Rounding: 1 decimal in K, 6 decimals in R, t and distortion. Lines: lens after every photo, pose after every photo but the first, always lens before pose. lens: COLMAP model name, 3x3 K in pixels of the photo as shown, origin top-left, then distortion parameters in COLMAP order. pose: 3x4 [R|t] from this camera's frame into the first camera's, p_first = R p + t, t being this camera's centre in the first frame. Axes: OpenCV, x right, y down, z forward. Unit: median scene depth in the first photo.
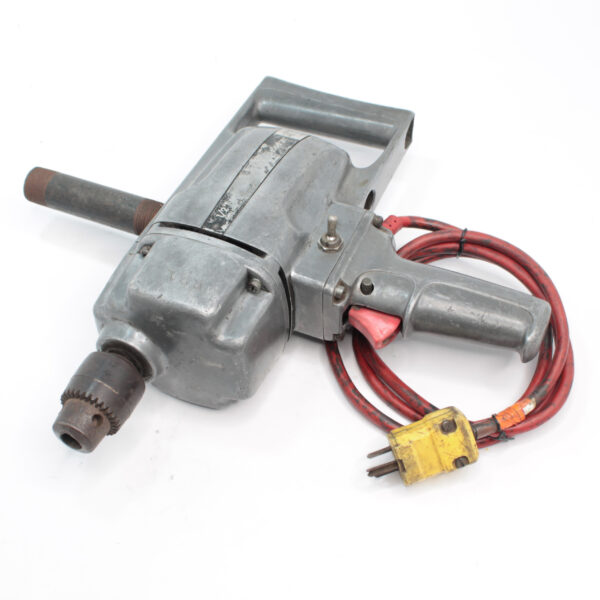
lens RADIAL K [[987.2, 0, 302.1], [0, 987.2, 299.9], [0, 0, 1]] dist [-0.059857, 0.000000]
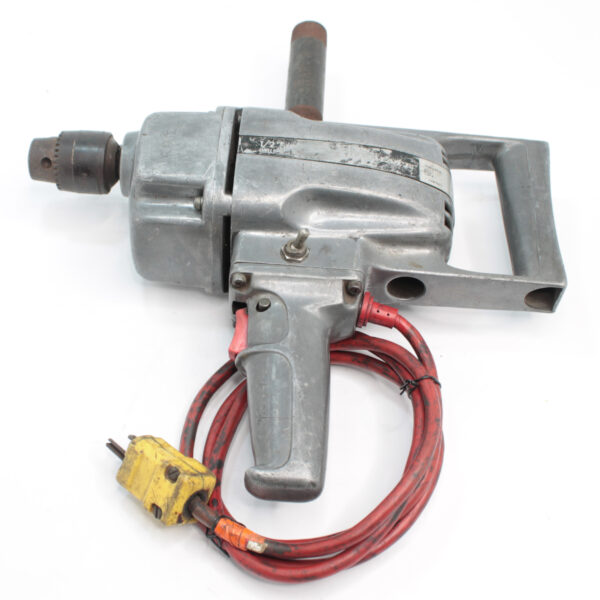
lens RADIAL K [[1107.9, 0, 296.7], [0, 1107.9, 298.5], [0, 0, 1]] dist [-0.136520, 0.000000]
pose [[0.347963, 0.763289, -0.544345, 0.634083], [-0.736765, 0.581691, 0.344692, -0.395399], [0.579741, 0.281114, 0.764771, 0.233905]]
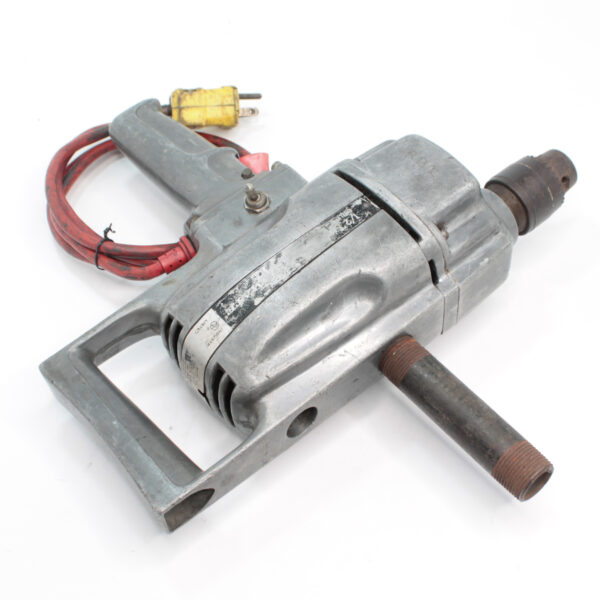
lens RADIAL K [[1107.9, 0, 298.3], [0, 1107.9, 300.6], [0, 0, 1]] dist [-0.136520, 0.000000]
pose [[-0.886587, -0.308099, 0.345020, -0.412998], [0.407077, -0.165484, 0.898278, -1.038993], [-0.219664, 0.936851, 0.272136, 0.806248]]
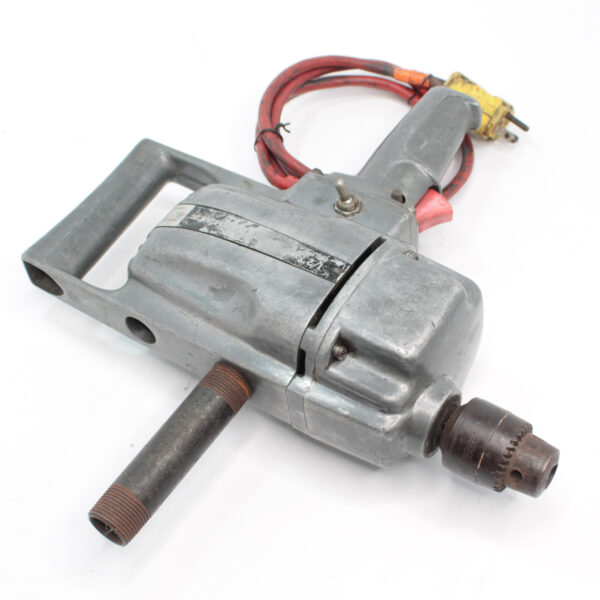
lens RADIAL K [[1107.9, 0, 298.4], [0, 1107.9, 300.8], [0, 0, 1]] dist [-0.136520, 0.000000]
pose [[0.182451, -0.746688, 0.639663, -0.732758], [0.796375, 0.493777, 0.349243, -0.425778], [-0.576627, 0.445693, 0.684733, 0.356990]]
